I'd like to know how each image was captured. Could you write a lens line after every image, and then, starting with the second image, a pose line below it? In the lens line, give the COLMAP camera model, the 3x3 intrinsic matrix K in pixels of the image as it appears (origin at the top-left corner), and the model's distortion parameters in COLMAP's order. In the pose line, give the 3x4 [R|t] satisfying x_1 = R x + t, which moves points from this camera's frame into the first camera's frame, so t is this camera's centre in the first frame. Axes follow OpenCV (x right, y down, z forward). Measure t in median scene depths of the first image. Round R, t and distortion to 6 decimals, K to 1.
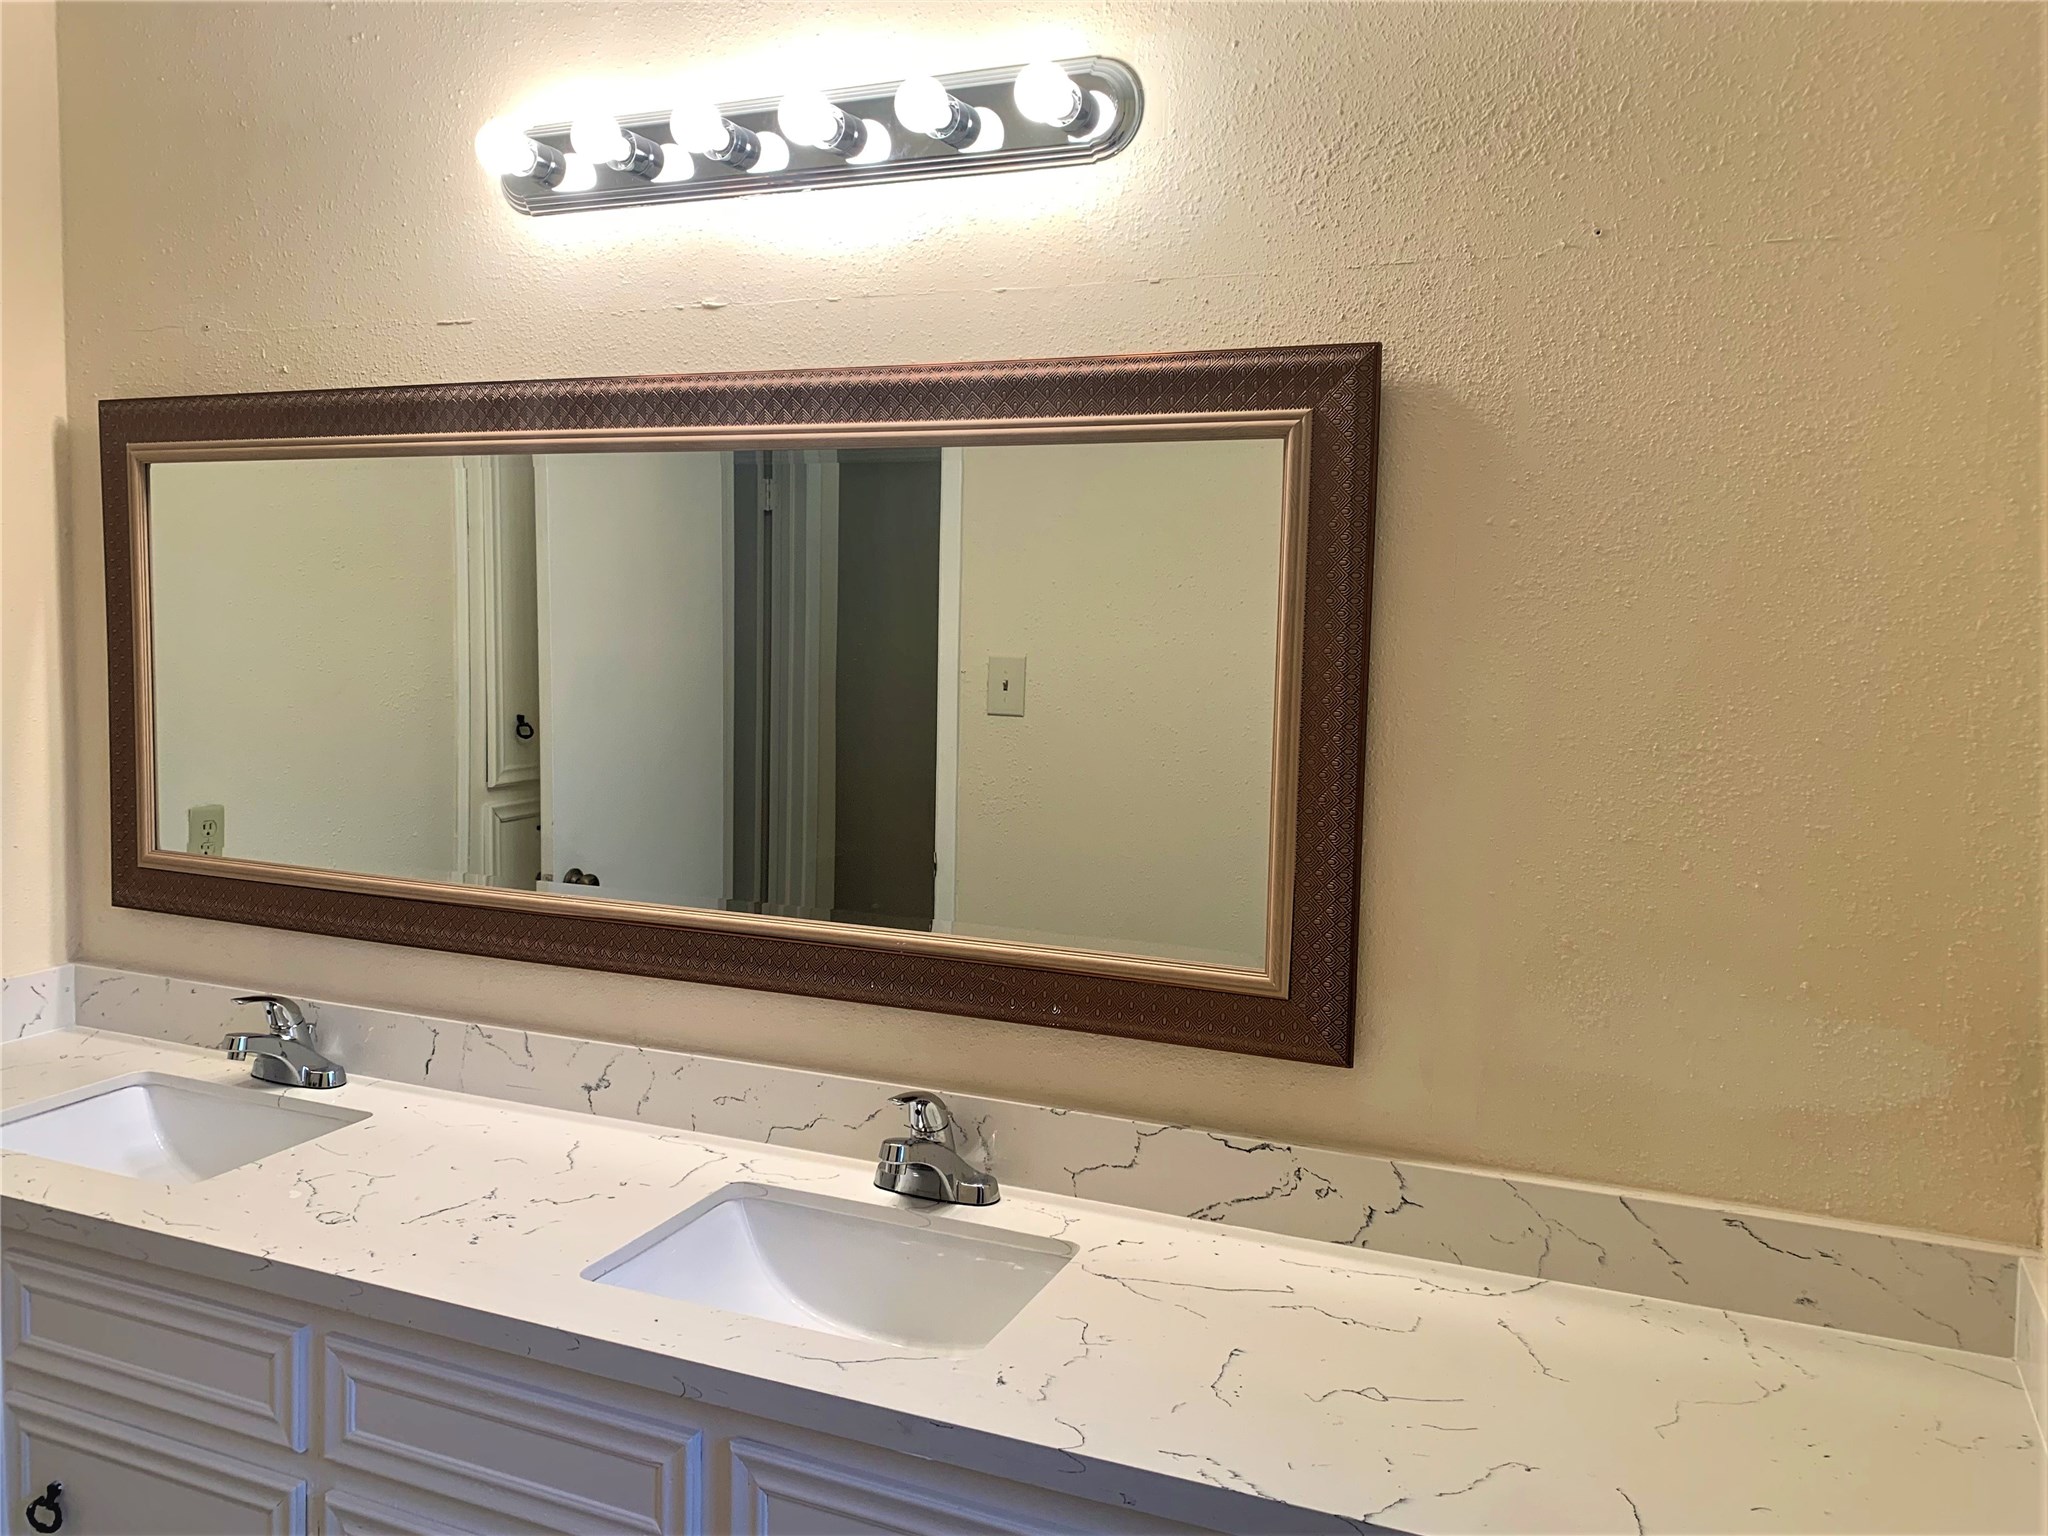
lens RADIAL K [[1652.0, 0, 957.7], [0, 1652.0, 762.5], [0, 0, 1]] dist [0.011337, 0.007139]
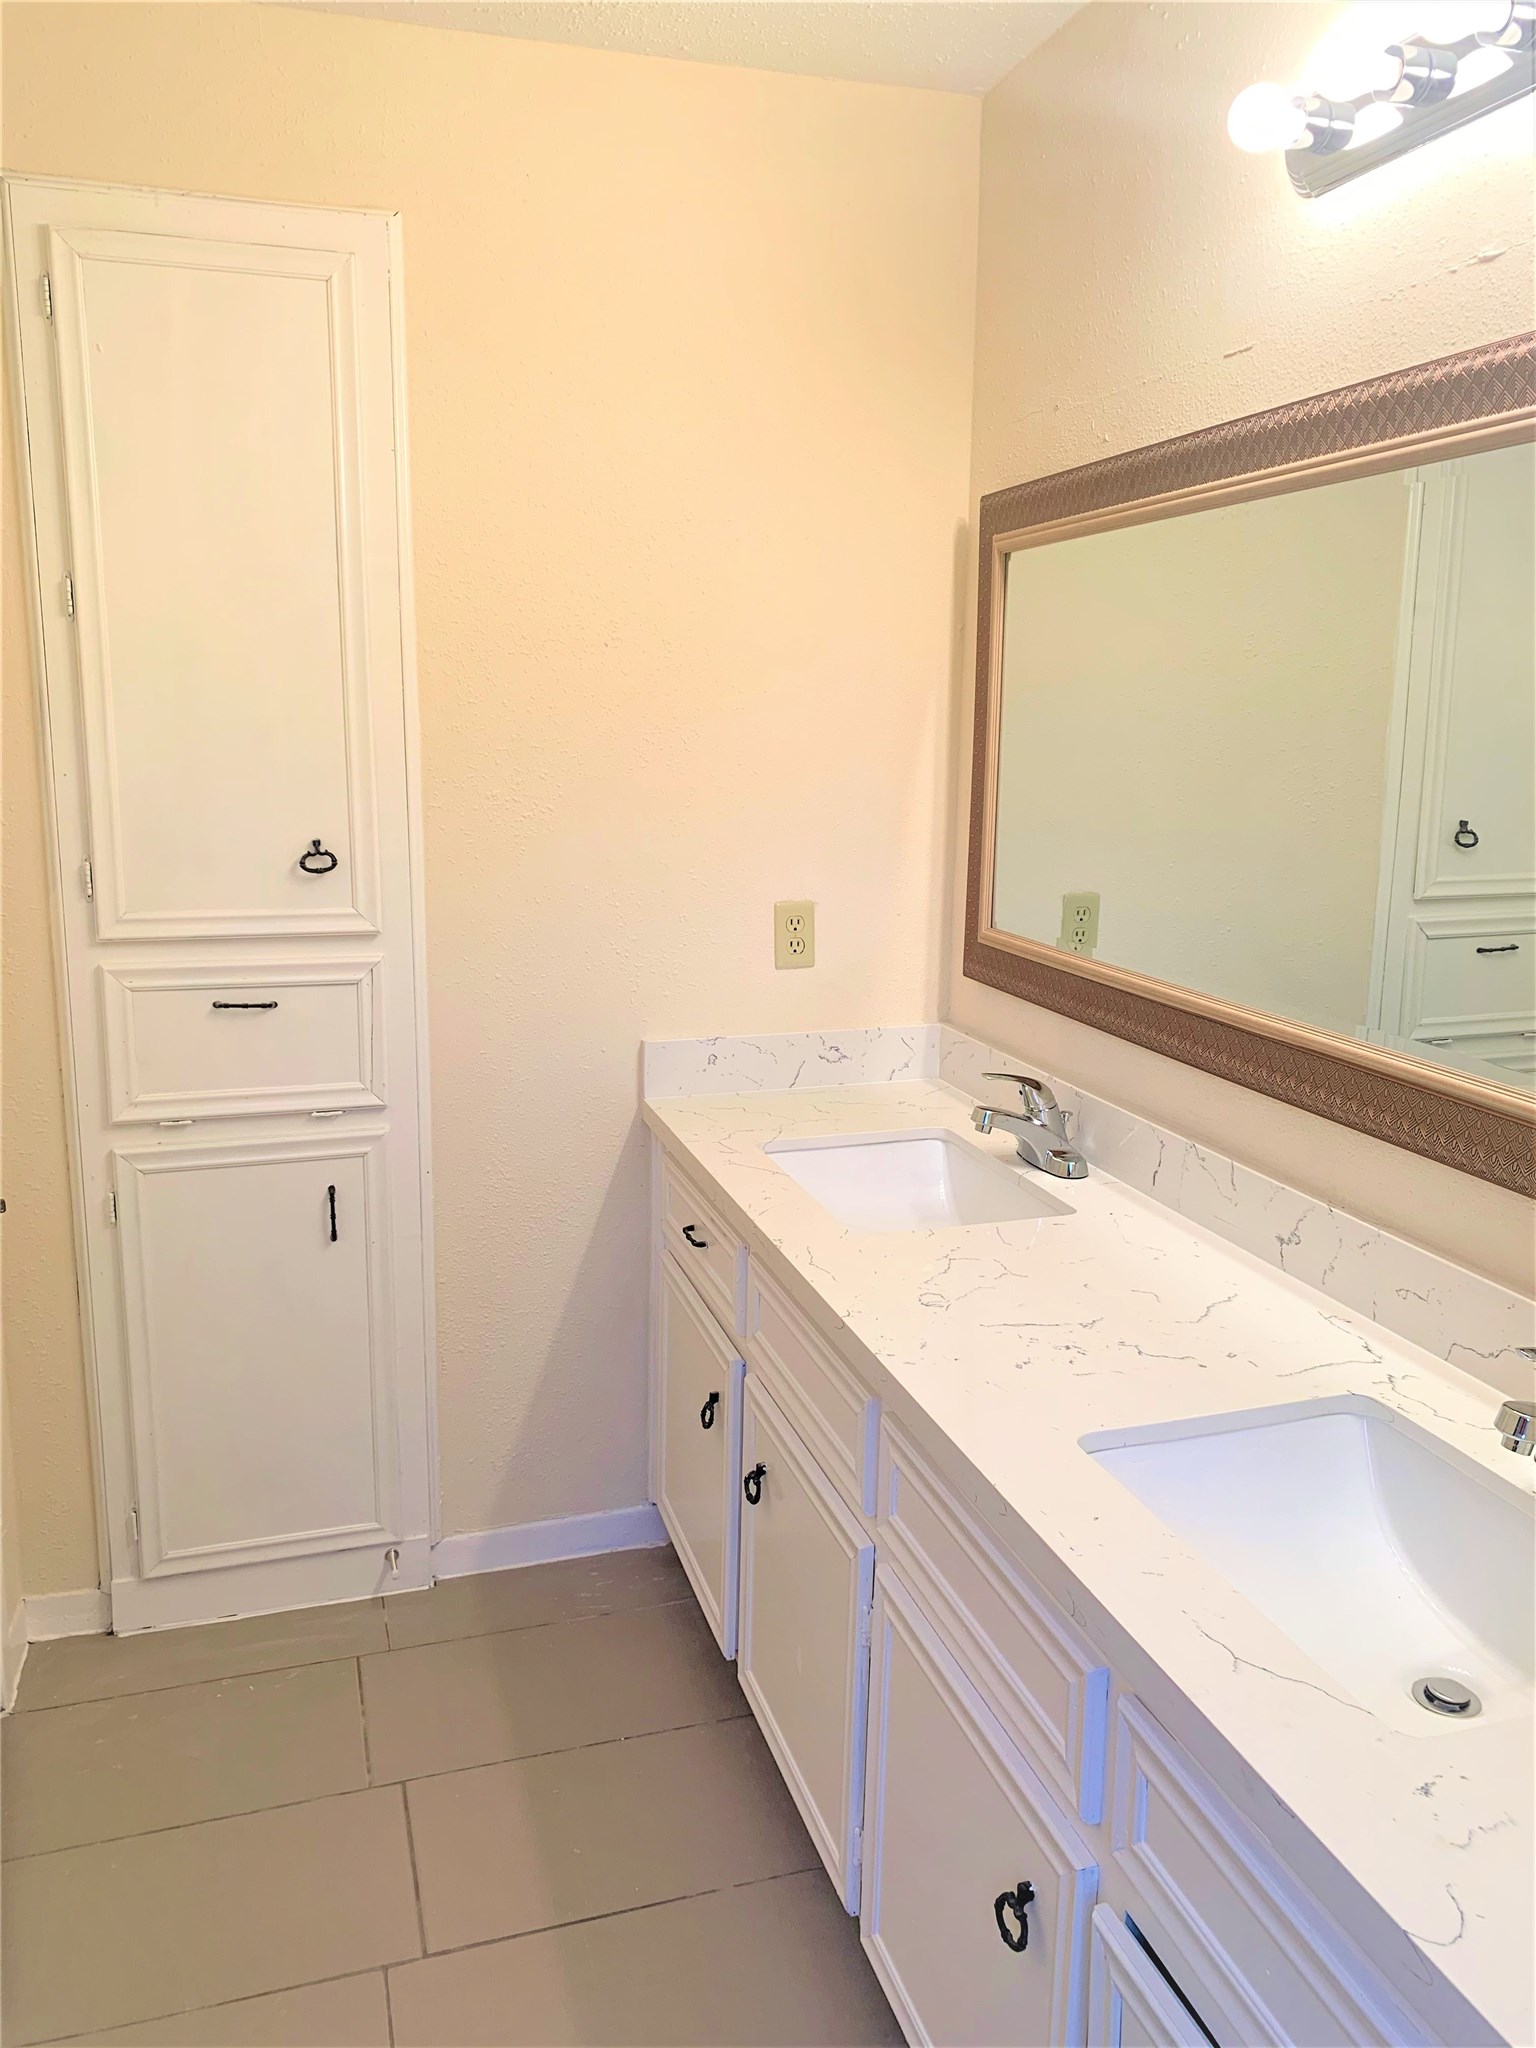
lens RADIAL K [[1551.2, 0, 777.6], [0, 1551.2, 1011.1], [0, 0, 1]] dist [0.036789, -0.036605]
pose [[0.670390, 0.127206, -0.731024, 0.204678], [-0.063725, 0.991426, 0.114079, 0.001353], [0.739267, -0.029893, 0.672748, 0.288581]]
